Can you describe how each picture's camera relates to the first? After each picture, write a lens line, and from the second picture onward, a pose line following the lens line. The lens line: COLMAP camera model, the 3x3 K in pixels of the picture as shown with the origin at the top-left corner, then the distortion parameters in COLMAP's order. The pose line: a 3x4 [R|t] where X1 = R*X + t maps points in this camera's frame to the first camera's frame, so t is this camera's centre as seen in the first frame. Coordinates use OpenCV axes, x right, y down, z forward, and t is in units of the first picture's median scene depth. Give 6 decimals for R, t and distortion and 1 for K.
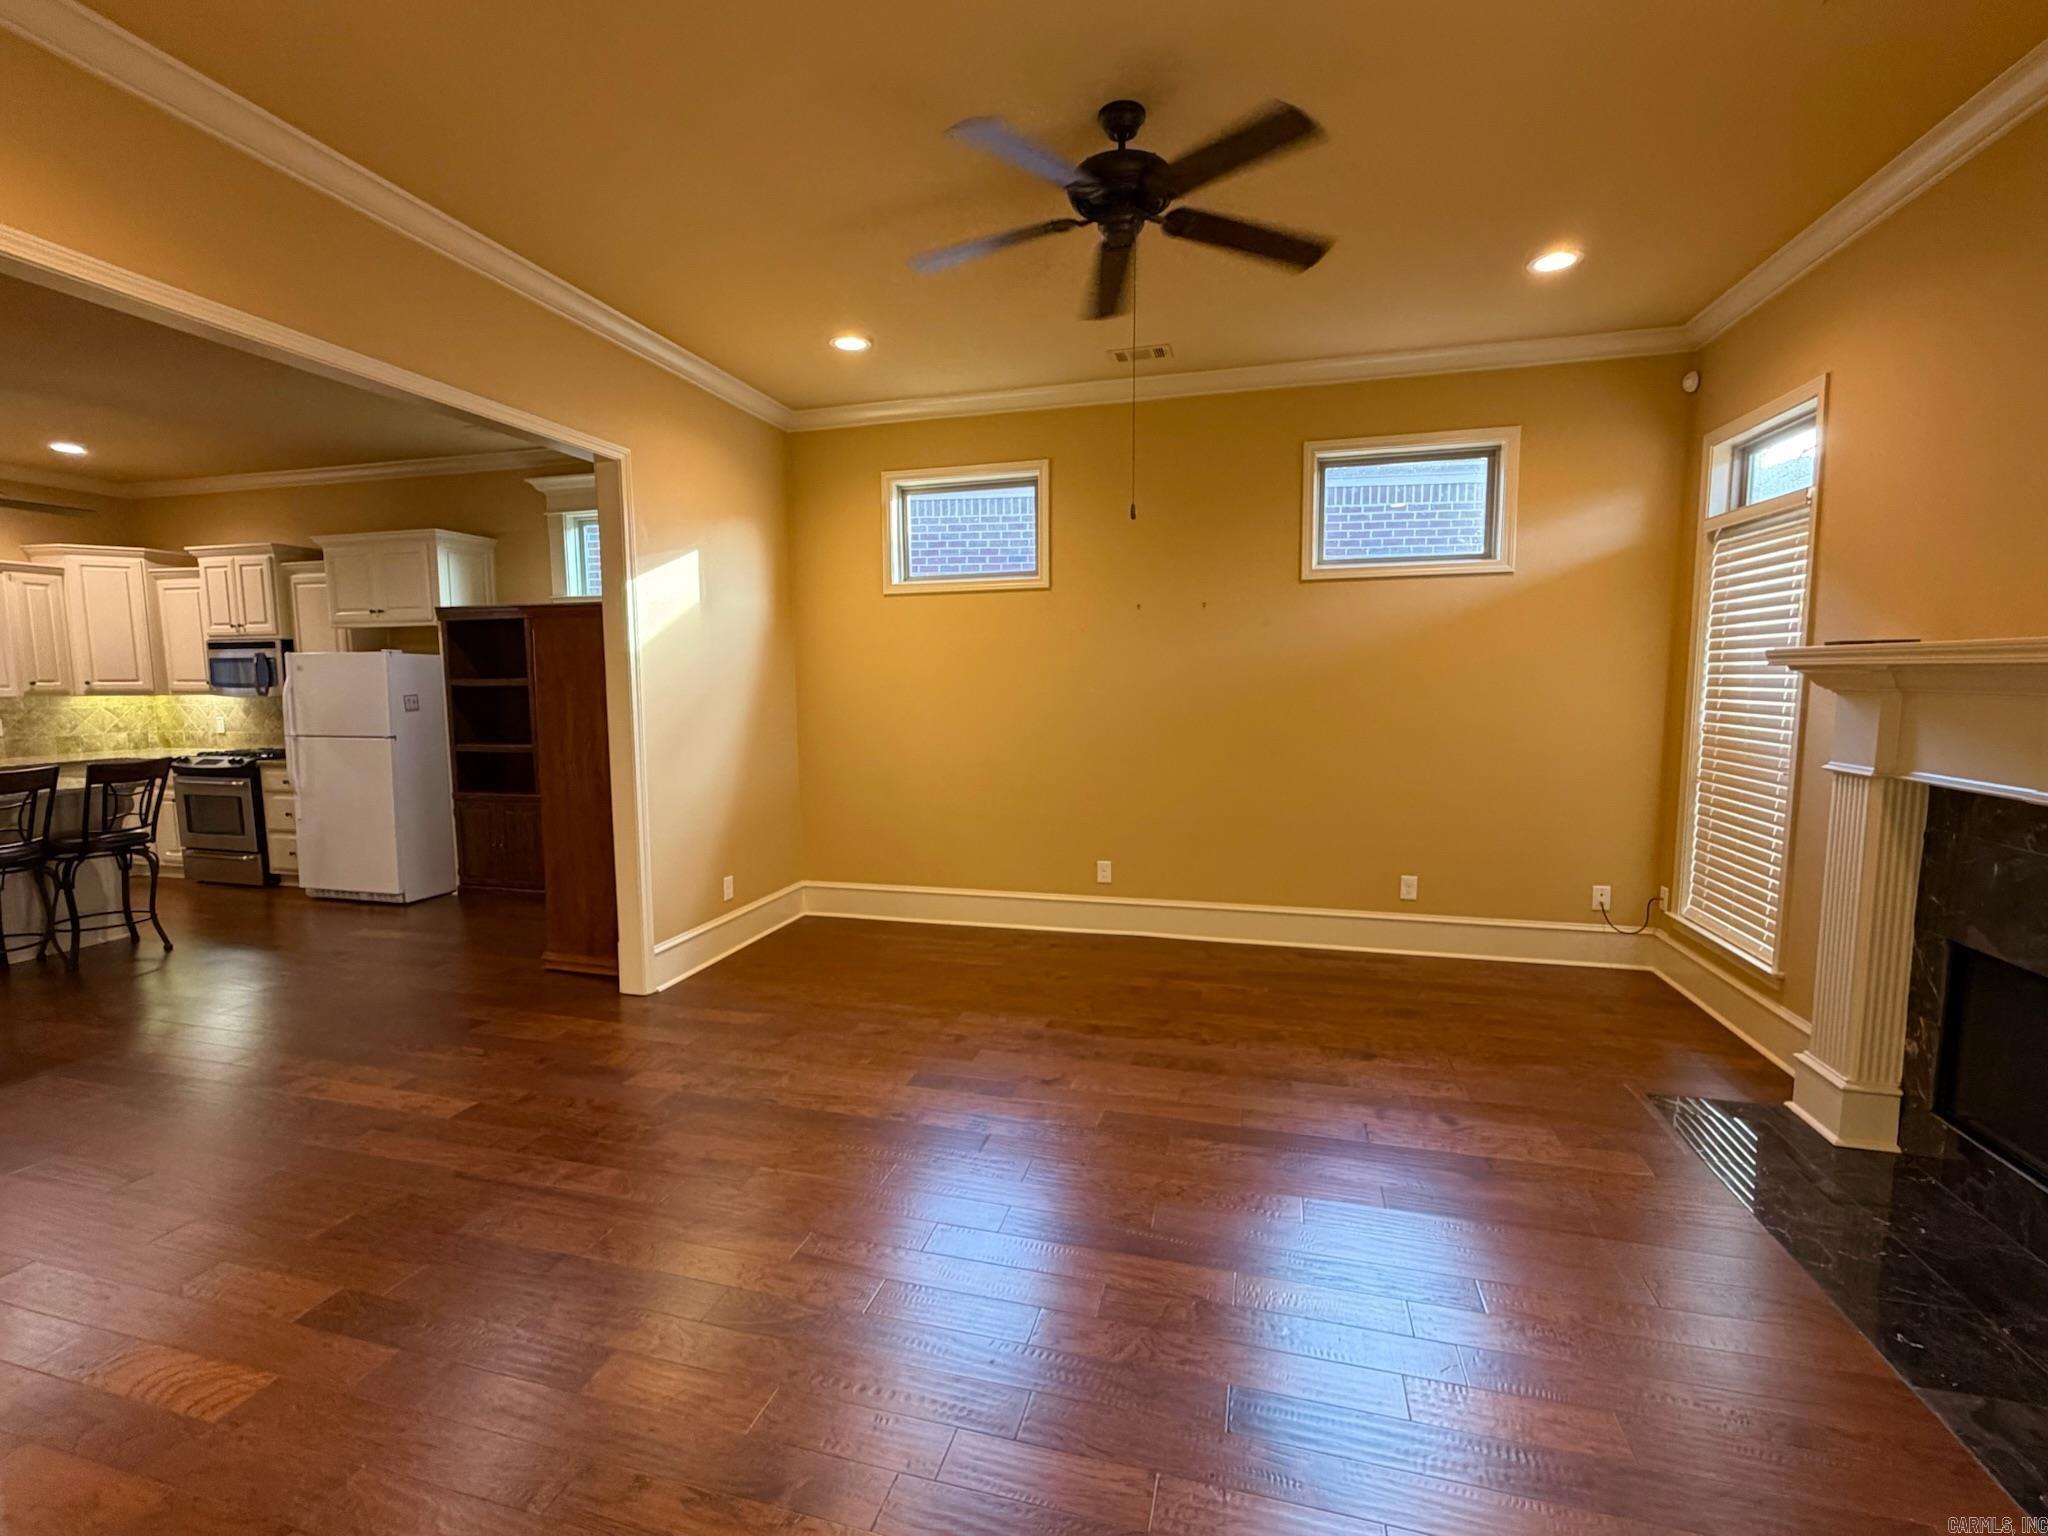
lens RADIAL K [[910.0, 0, 1020.8], [0, 910.0, 767.0], [0, 0, 1]] dist [-0.000115, -0.000370]
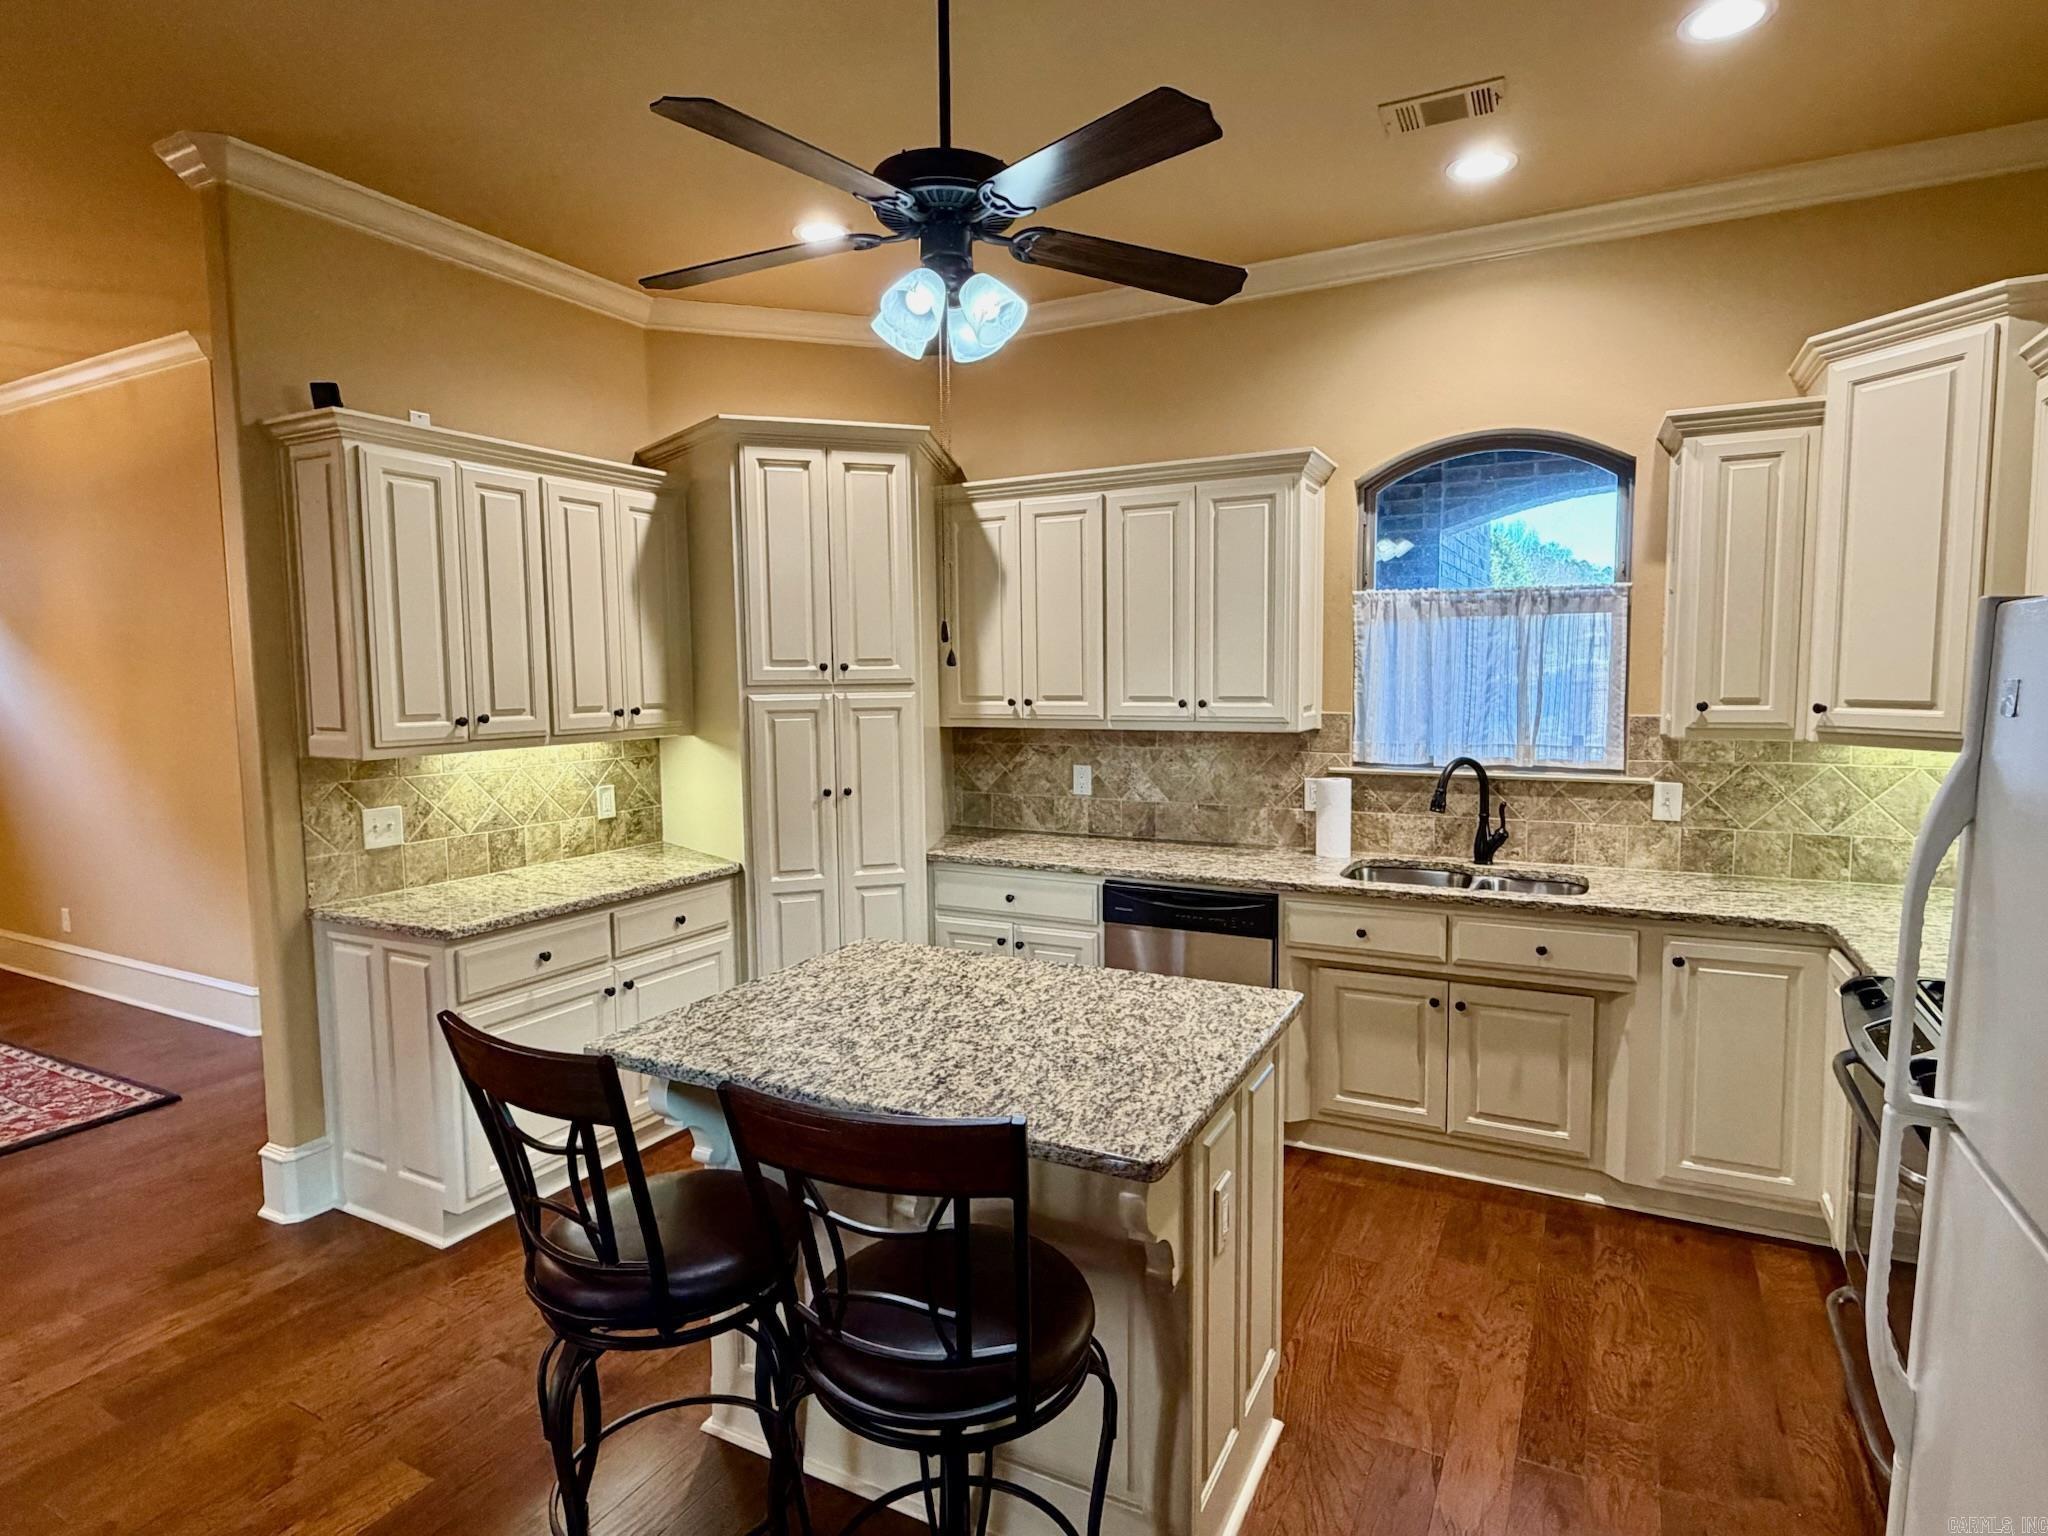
lens RADIAL K [[1100.4, 0, 1015.9], [0, 1100.4, 772.3], [0, 0, 1]] dist [0.003991, -0.002431]
pose [[-0.226451, 0.099060, -0.968972, -0.538597], [-0.085627, 0.988939, 0.121113, -0.097335], [0.970251, 0.110397, -0.215464, 0.817131]]
